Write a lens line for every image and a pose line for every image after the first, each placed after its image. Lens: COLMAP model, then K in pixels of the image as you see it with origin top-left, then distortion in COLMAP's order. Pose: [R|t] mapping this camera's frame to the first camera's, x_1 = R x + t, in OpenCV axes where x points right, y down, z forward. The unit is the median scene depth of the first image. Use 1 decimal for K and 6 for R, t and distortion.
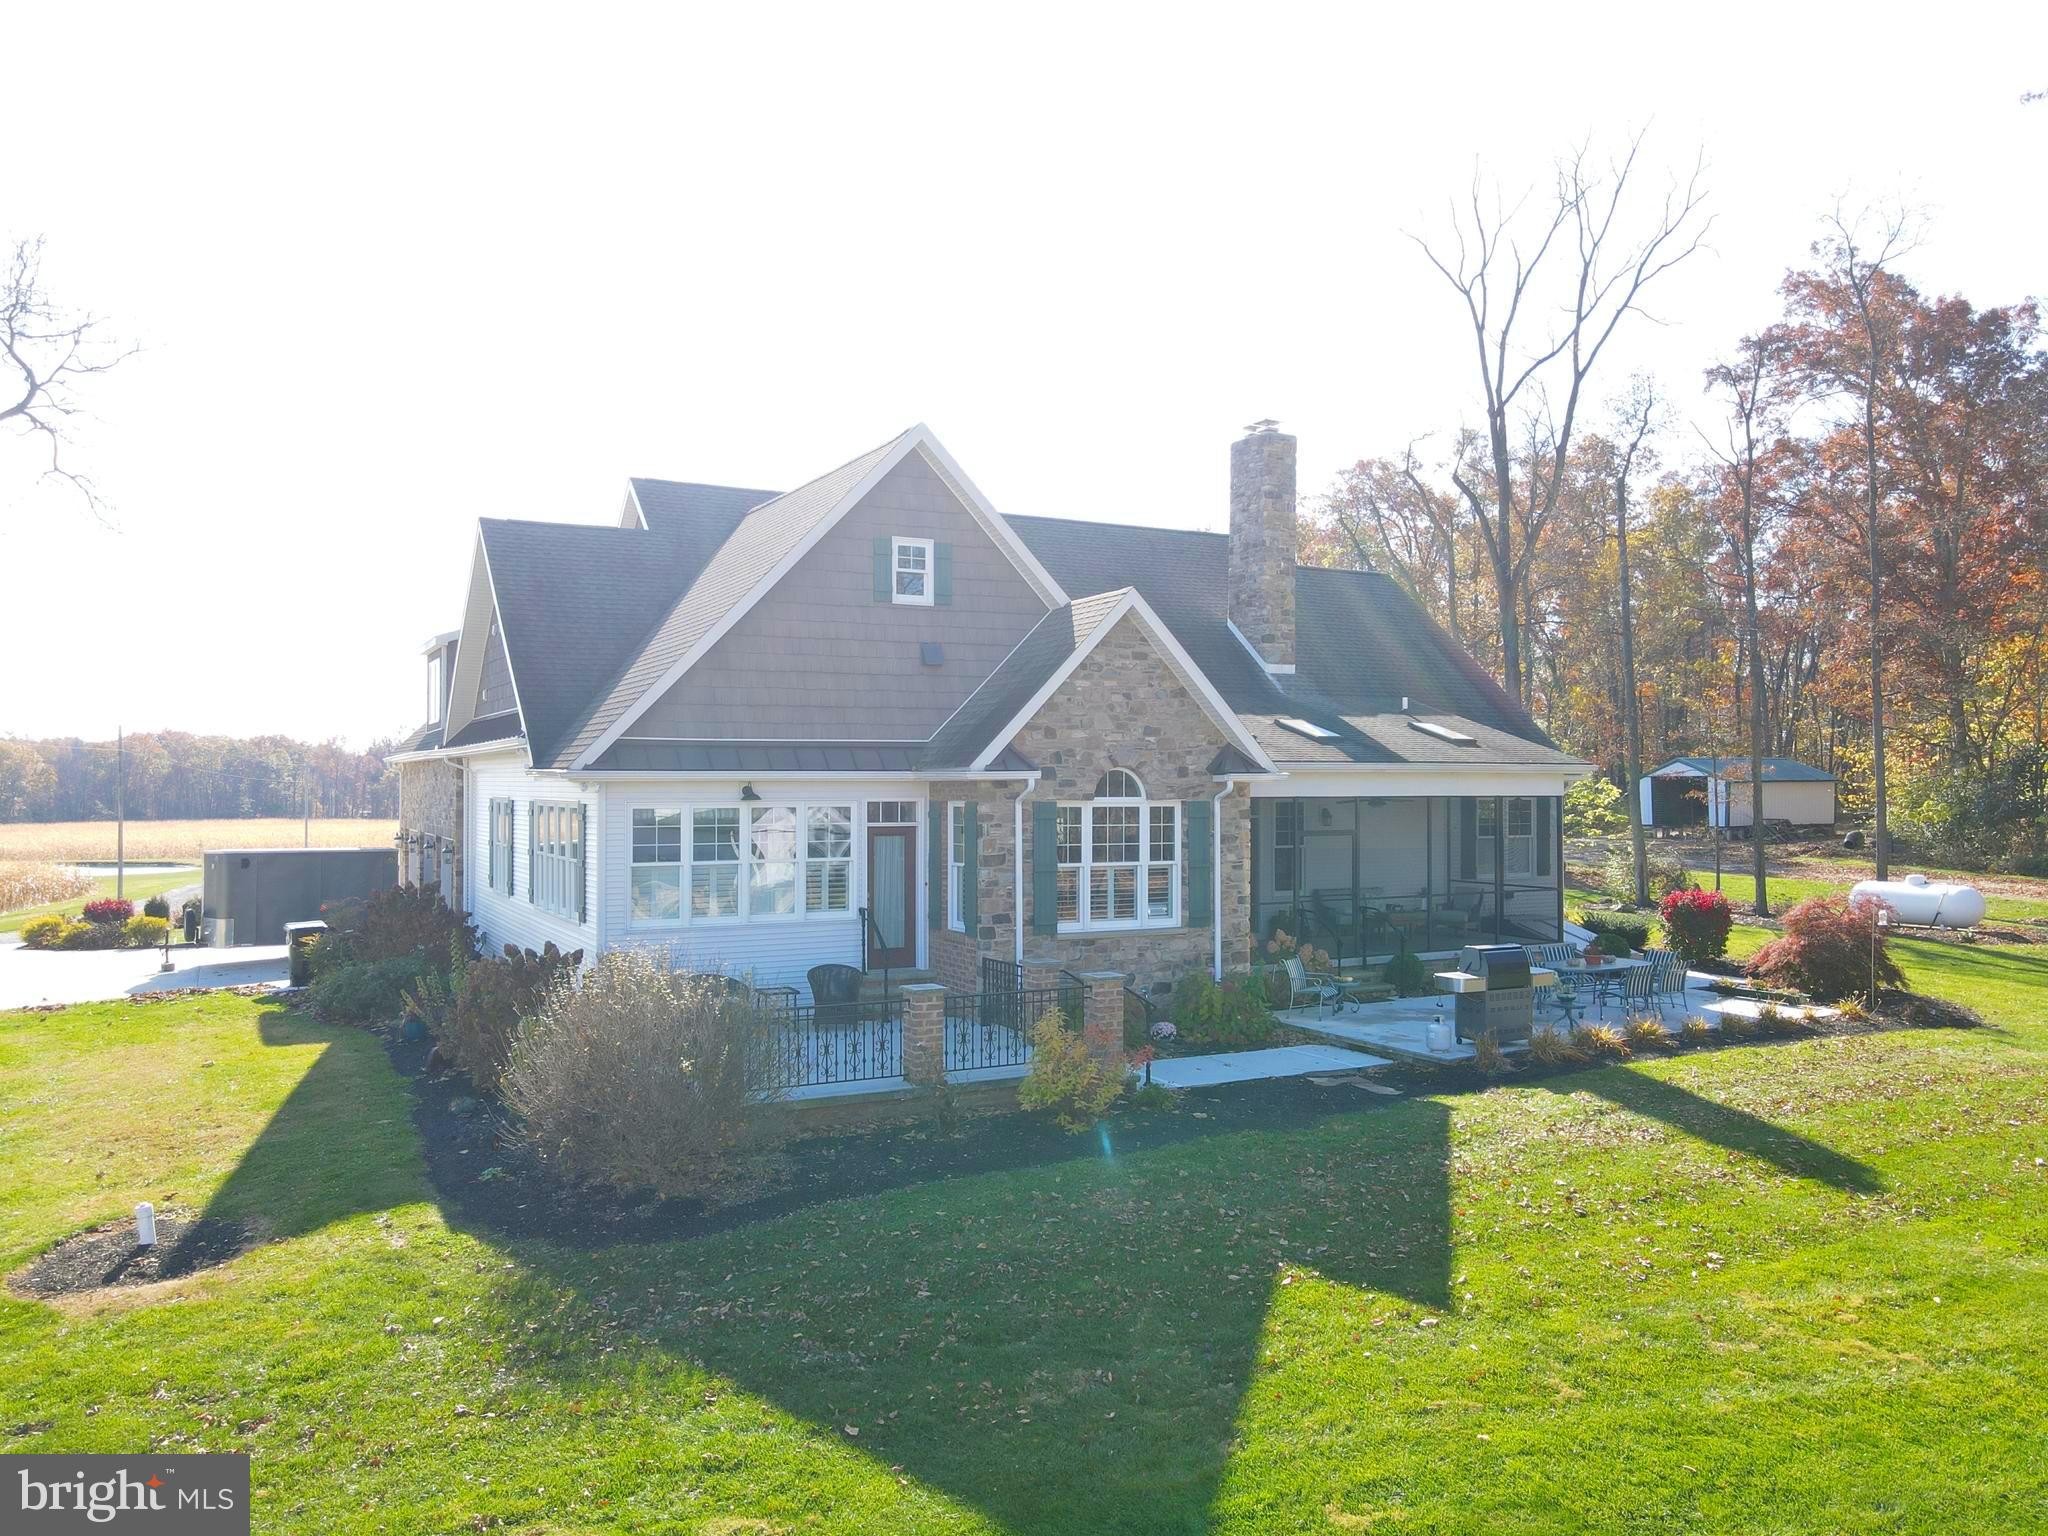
lens RADIAL K [[1511.2, 0, 1014.6], [0, 1511.2, 758.9], [0, 0, 1]] dist [0.001632, 0.012075]
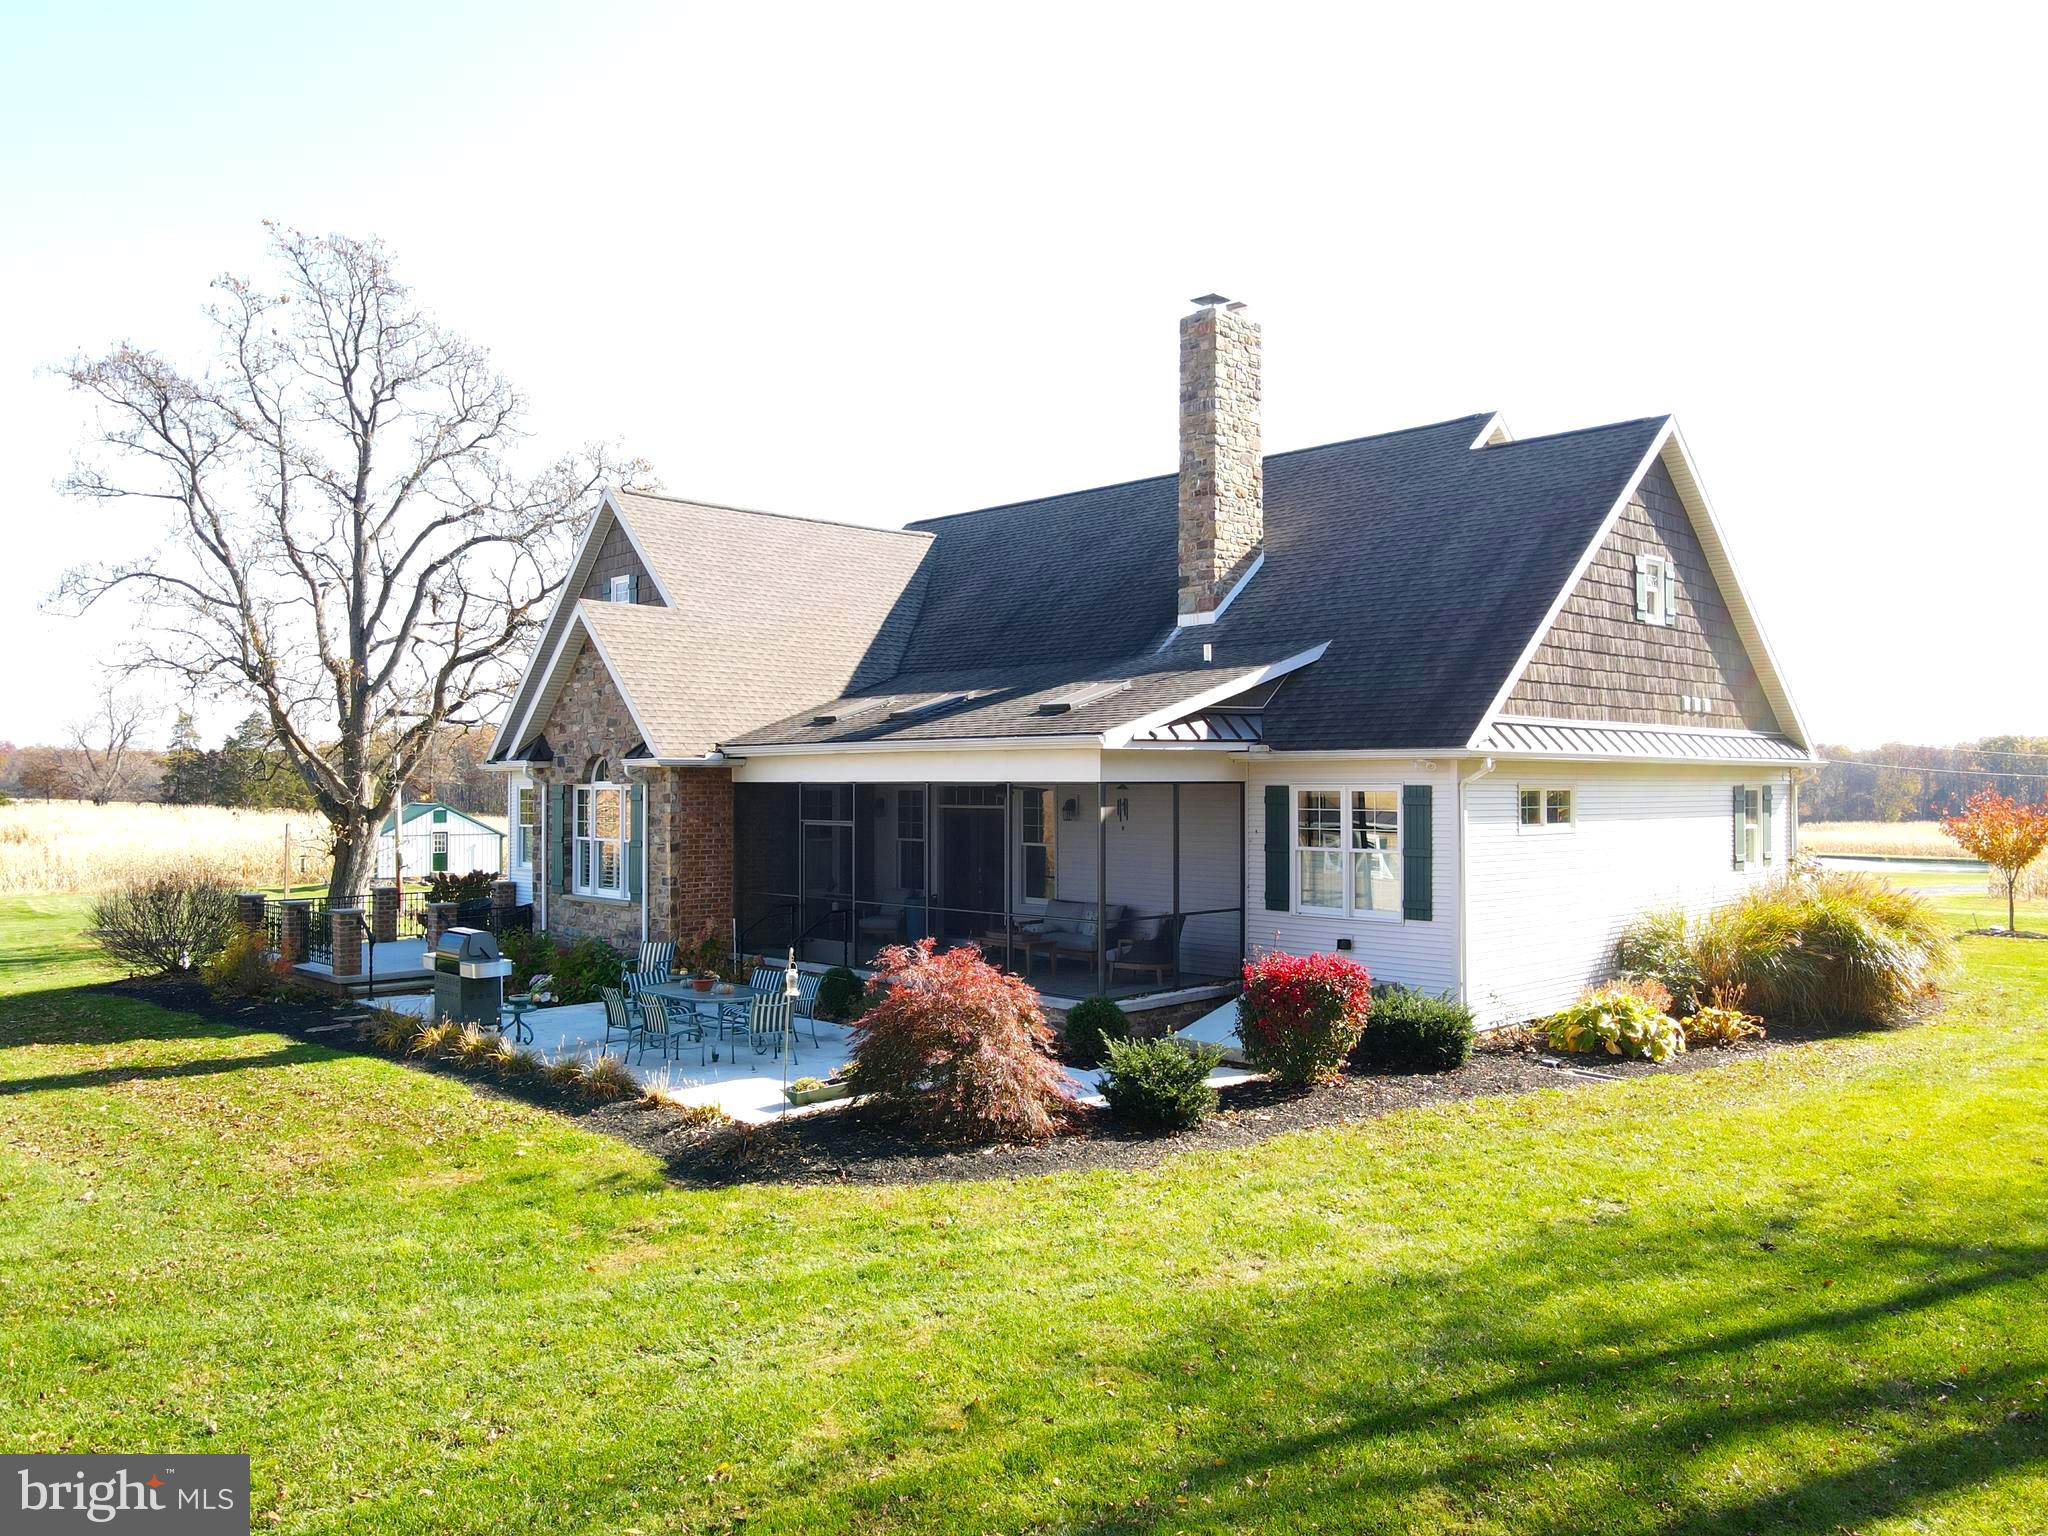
lens RADIAL K [[1513.3, 0, 1018.8], [0, 1513.3, 761.6], [0, 0, 1]] dist [-0.008112, 0.043067]
pose [[0.275960, -0.011559, -0.961100, 1.243892], [0.017429, 0.999823, -0.007020, 0.023658], [0.961011, -0.014814, 0.276113, 0.973406]]
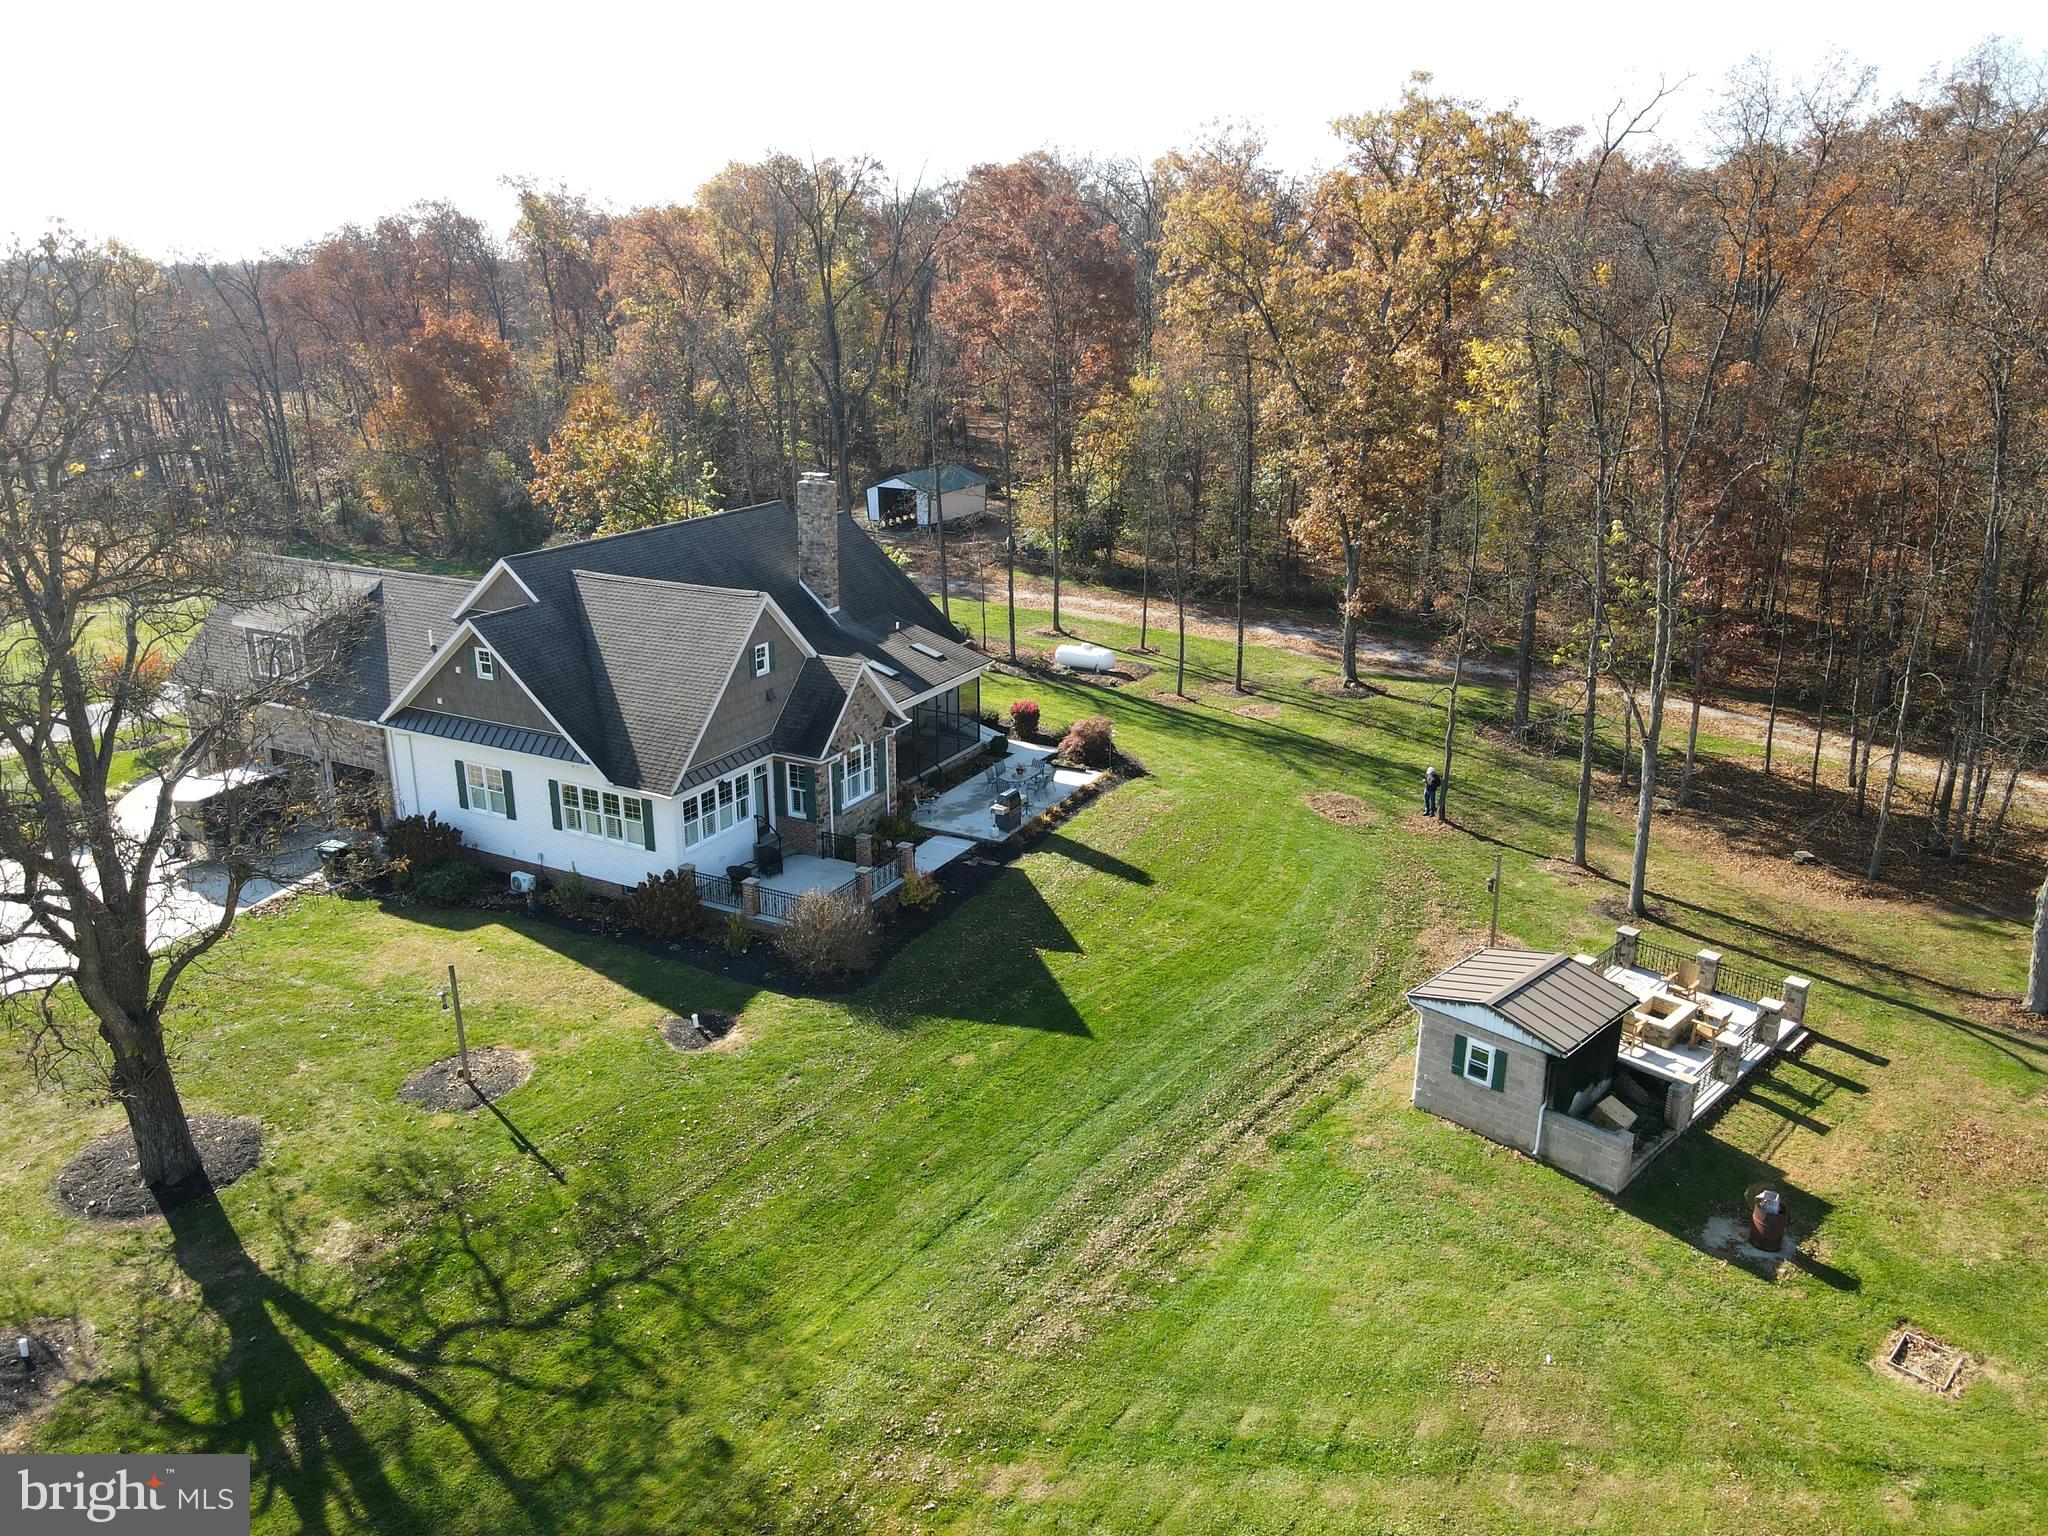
lens RADIAL K [[1511.2, 0, 1014.6], [0, 1511.2, 758.9], [0, 0, 1]] dist [0.001632, 0.012075]
pose [[0.830411, -0.166422, 0.531715, -0.928895], [-0.012244, 0.948665, 0.316046, -0.669511], [-0.557017, -0.268959, 0.785744, -0.905625]]
